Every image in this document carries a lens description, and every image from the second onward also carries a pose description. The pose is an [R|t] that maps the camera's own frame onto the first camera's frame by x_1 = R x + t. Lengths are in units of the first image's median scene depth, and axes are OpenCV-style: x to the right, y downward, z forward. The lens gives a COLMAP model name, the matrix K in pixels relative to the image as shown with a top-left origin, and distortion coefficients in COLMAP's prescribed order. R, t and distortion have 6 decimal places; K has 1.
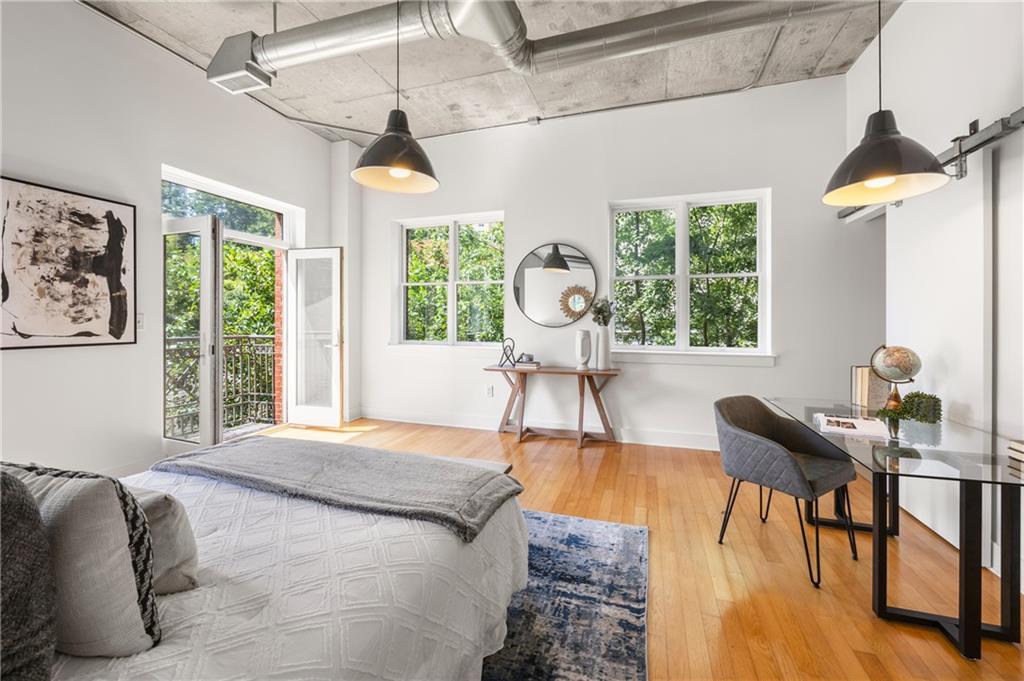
lens RADIAL K [[414.8, 0, 507.4], [0, 414.8, 325.5], [0, 0, 1]] dist [-0.000867, -0.000099]
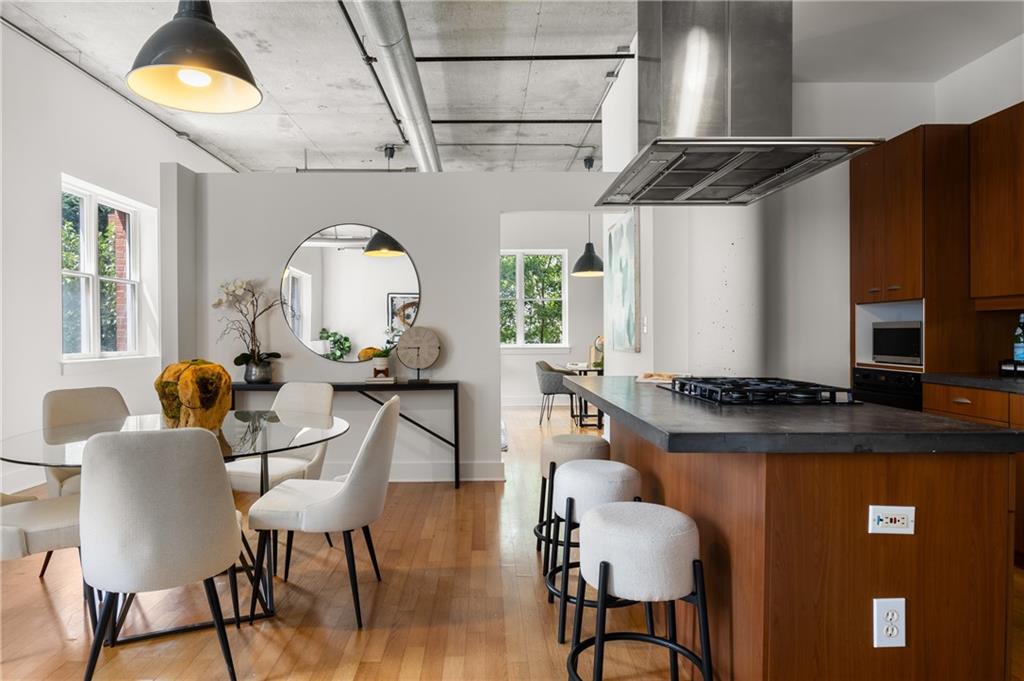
lens RADIAL K [[619.1, 0, 488.4], [0, 619.1, 341.0], [0, 0, 1]] dist [-0.013594, -0.001326]
pose [[0.943797, -0.009883, 0.330378, -0.706718], [0.007976, 0.999943, 0.007129, 0.039812], [-0.330430, -0.004093, 0.943822, -1.783043]]
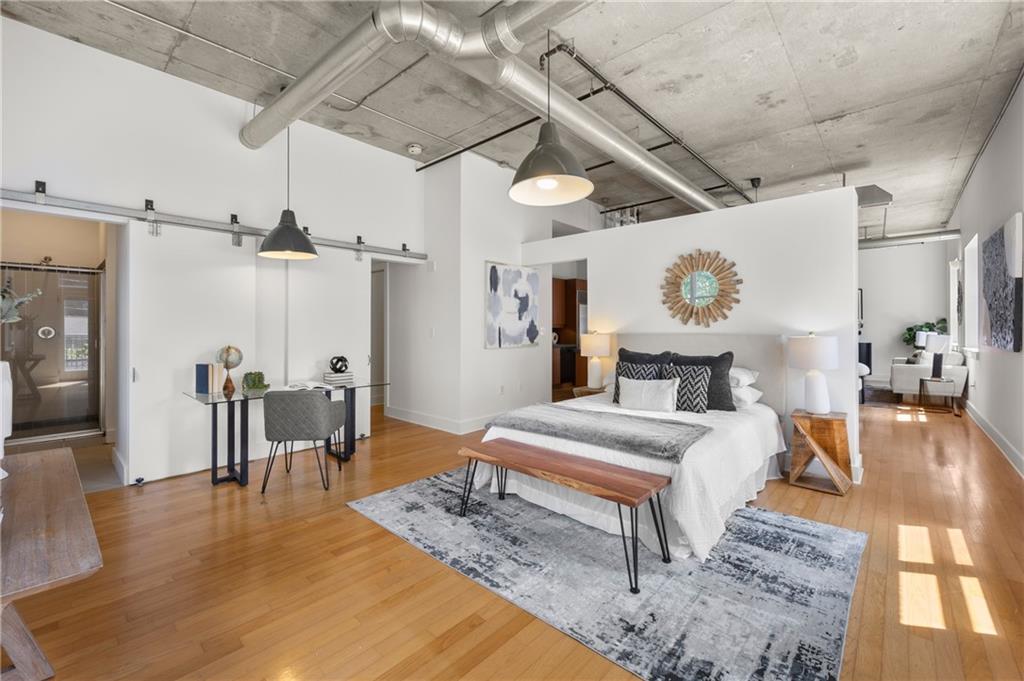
lens RADIAL K [[425.8, 0, 508.4], [0, 425.8, 327.8], [0, 0, 1]] dist [-0.001893, -0.000303]
pose [[-0.917648, -0.001489, 0.397392, -0.505395], [0.001654, 0.999970, 0.007566, -0.023534], [-0.397392, 0.007600, -0.917618, 1.714931]]
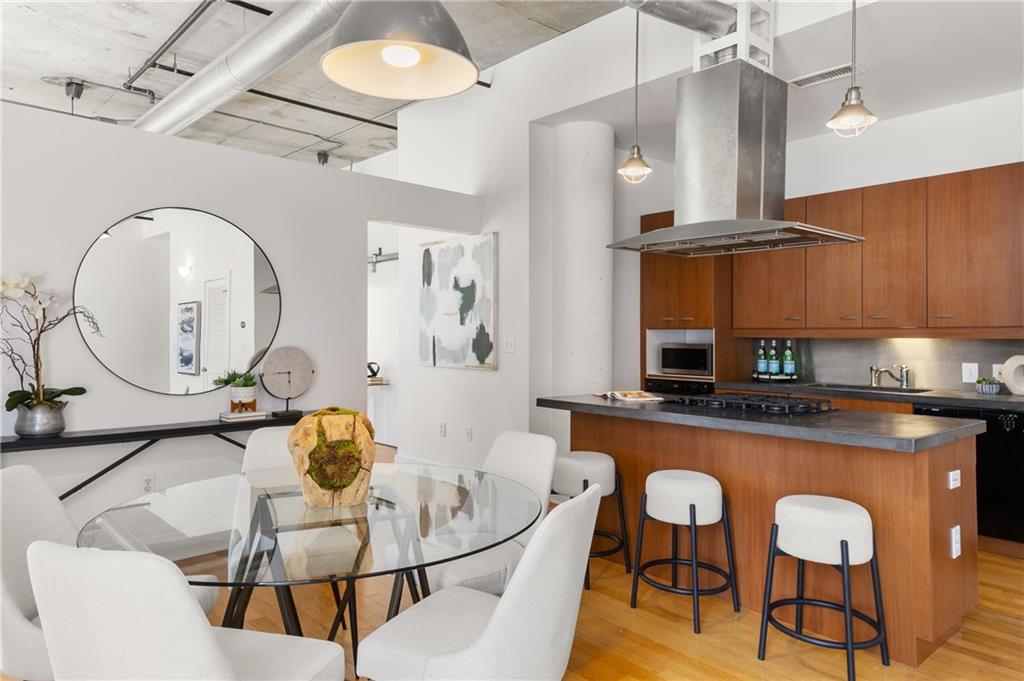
lens RADIAL K [[666.4, 0, 518.1], [0, 666.4, 332.1], [0, 0, 1]] dist [0.104817, -0.066227]
pose [[0.471659, 0.004243, 0.881771, -1.417623], [0.002477, 0.999978, -0.006136, -0.010778], [-0.881778, 0.005078, 0.471638, -1.290509]]
